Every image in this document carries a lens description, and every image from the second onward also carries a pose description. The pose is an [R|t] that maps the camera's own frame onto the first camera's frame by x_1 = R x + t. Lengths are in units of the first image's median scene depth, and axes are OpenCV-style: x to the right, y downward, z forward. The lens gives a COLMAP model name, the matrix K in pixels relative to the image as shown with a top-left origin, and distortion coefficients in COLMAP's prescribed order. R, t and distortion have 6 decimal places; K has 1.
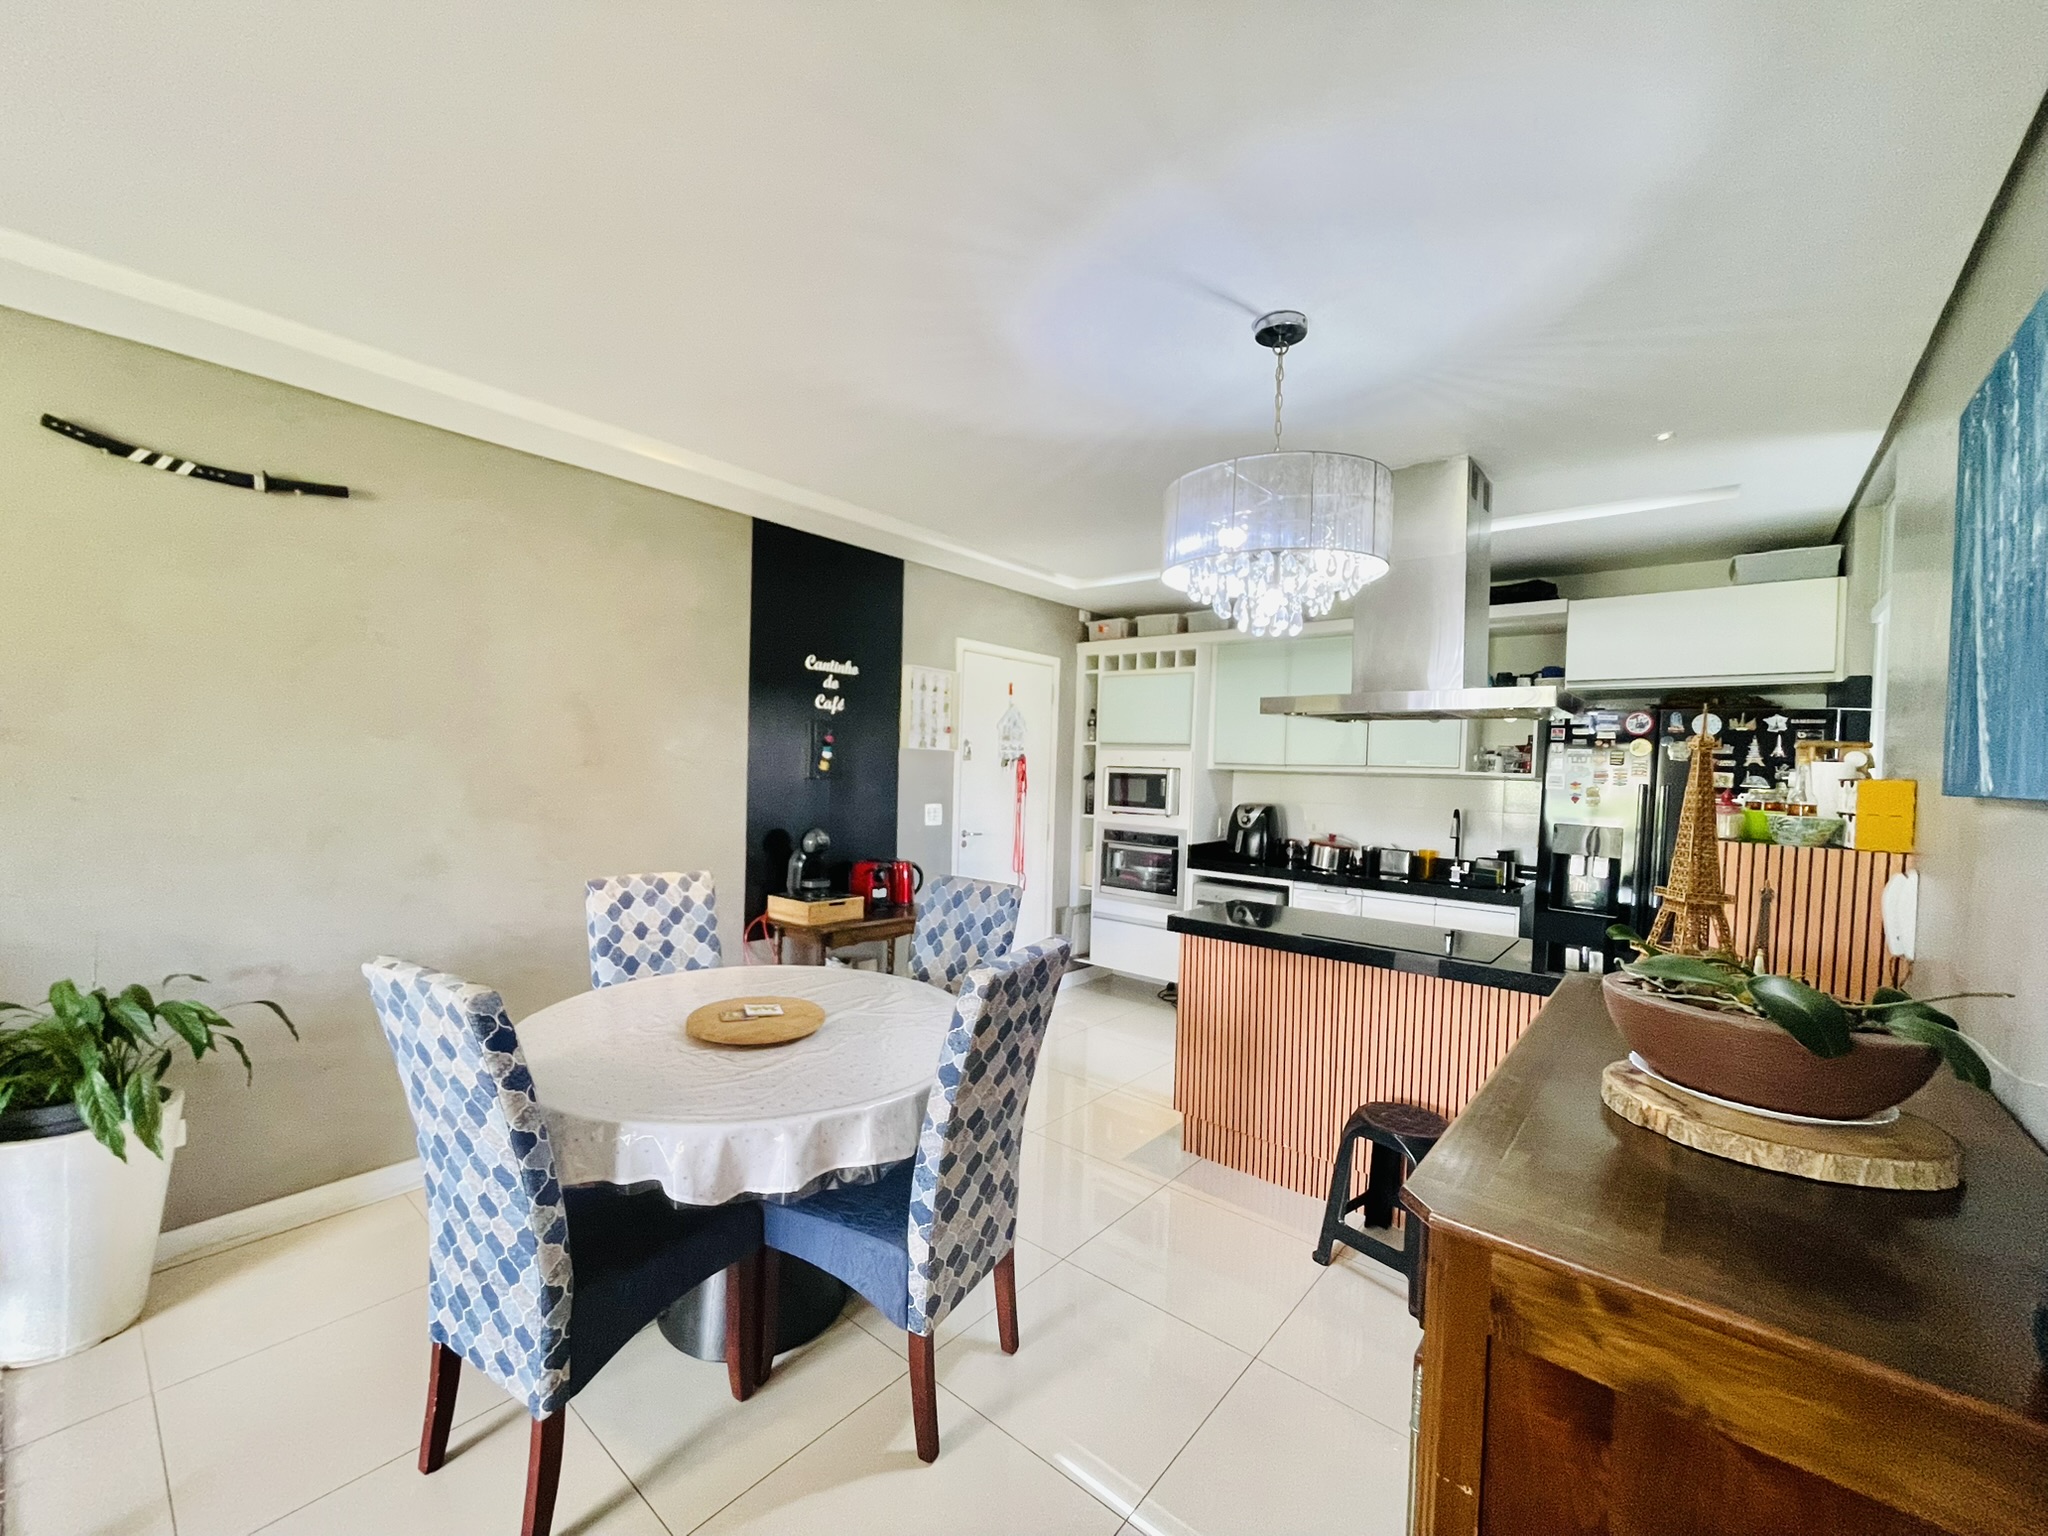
lens RADIAL K [[820.9, 0, 994.1], [0, 820.9, 796.0], [0, 0, 1]] dist [0.009799, 0.000266]
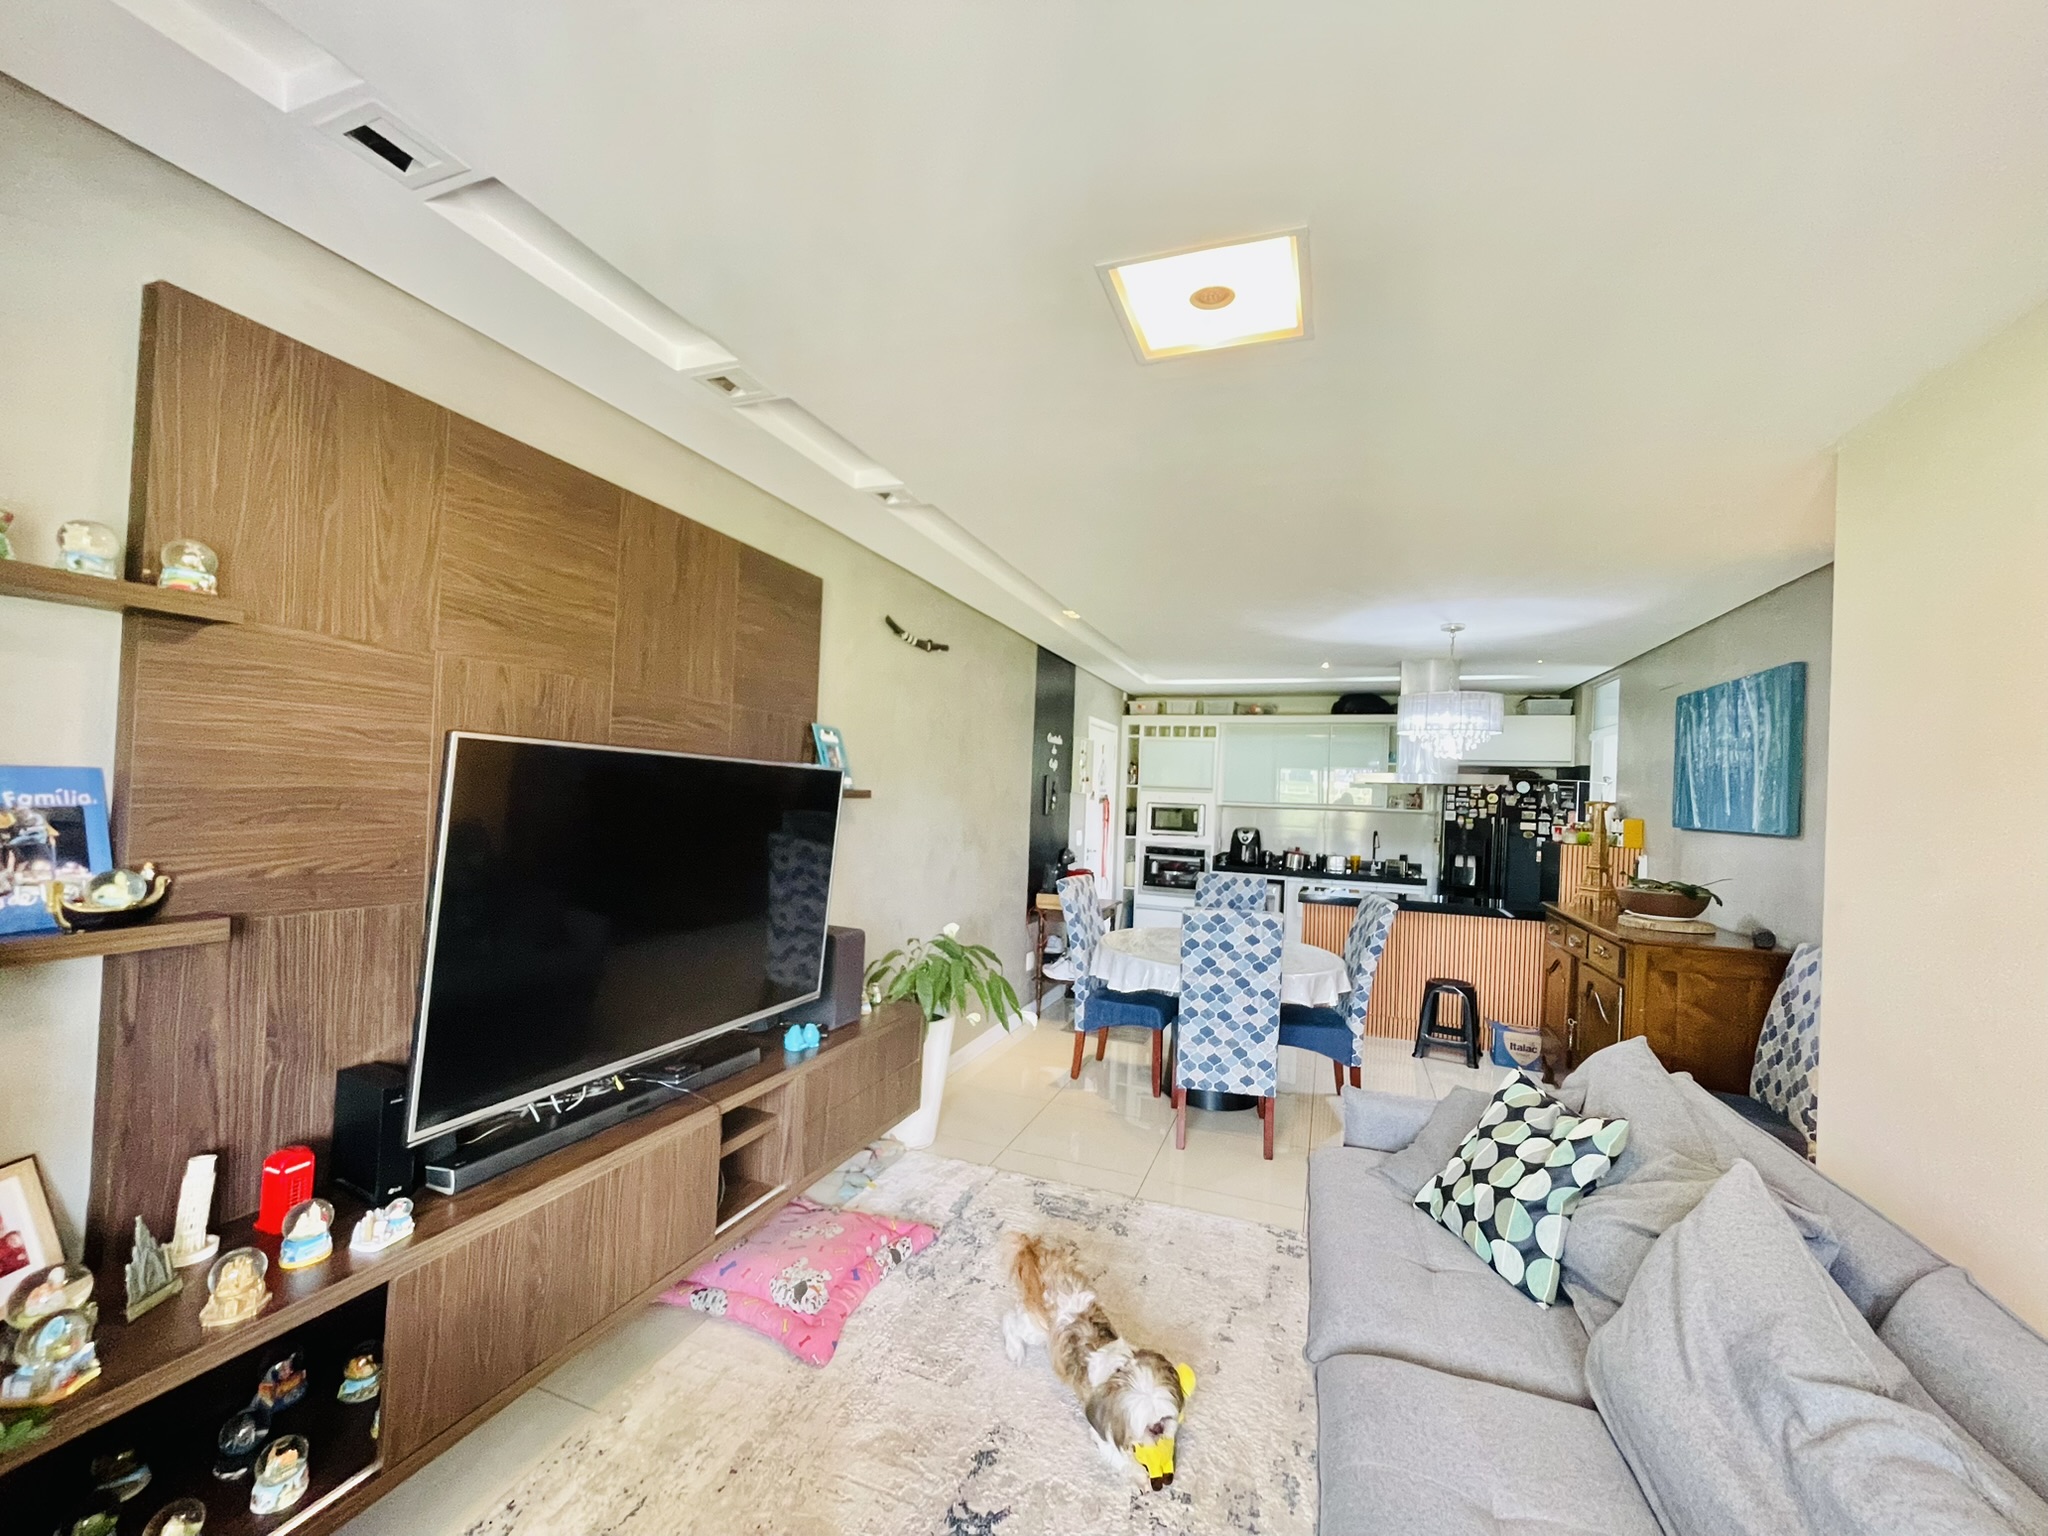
lens RADIAL K [[825.8, 0, 996.5], [0, 825.8, 796.9], [0, 0, 1]] dist [0.010396, -0.000092]
pose [[0.944955, 0.001213, 0.327199, -0.665445], [0.006295, 0.999741, -0.021884, -0.018427], [-0.327141, 0.022739, 0.944702, -0.317758]]
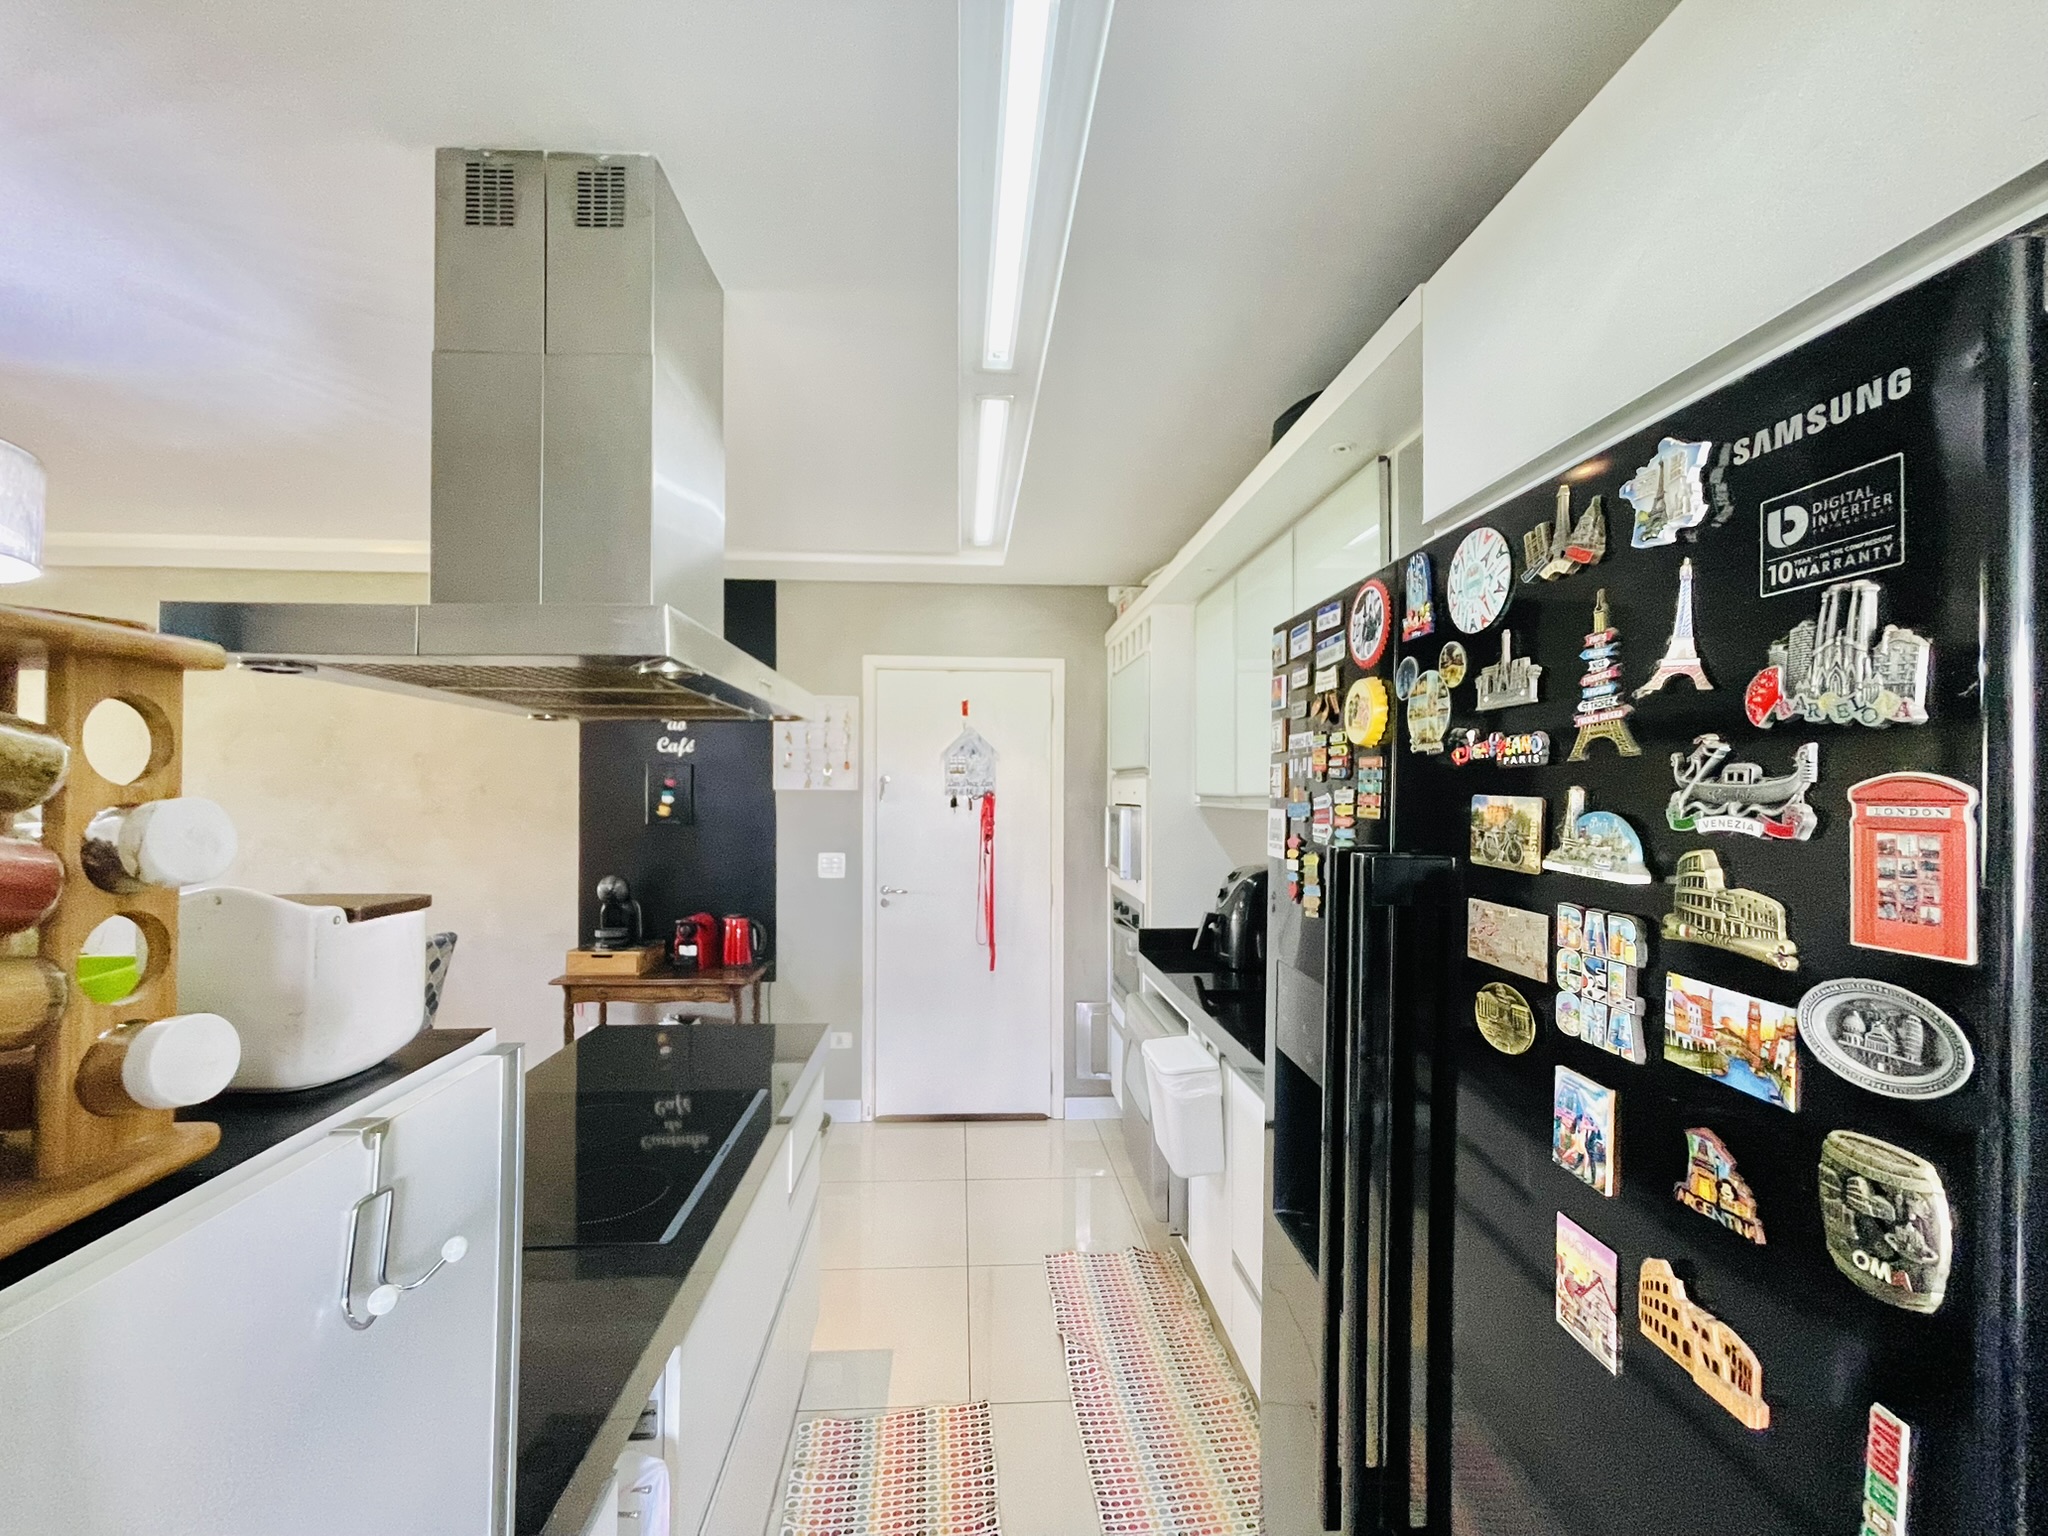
lens RADIAL K [[807.8, 0, 986.5], [0, 807.8, 790.3], [0, 0, 1]] dist [-0.000672, 0.000094]
pose [[0.701109, -0.031094, -0.712376, 0.616975], [-0.010332, 0.998501, -0.053752, -0.011454], [0.712979, 0.045047, 0.699737, 0.507802]]
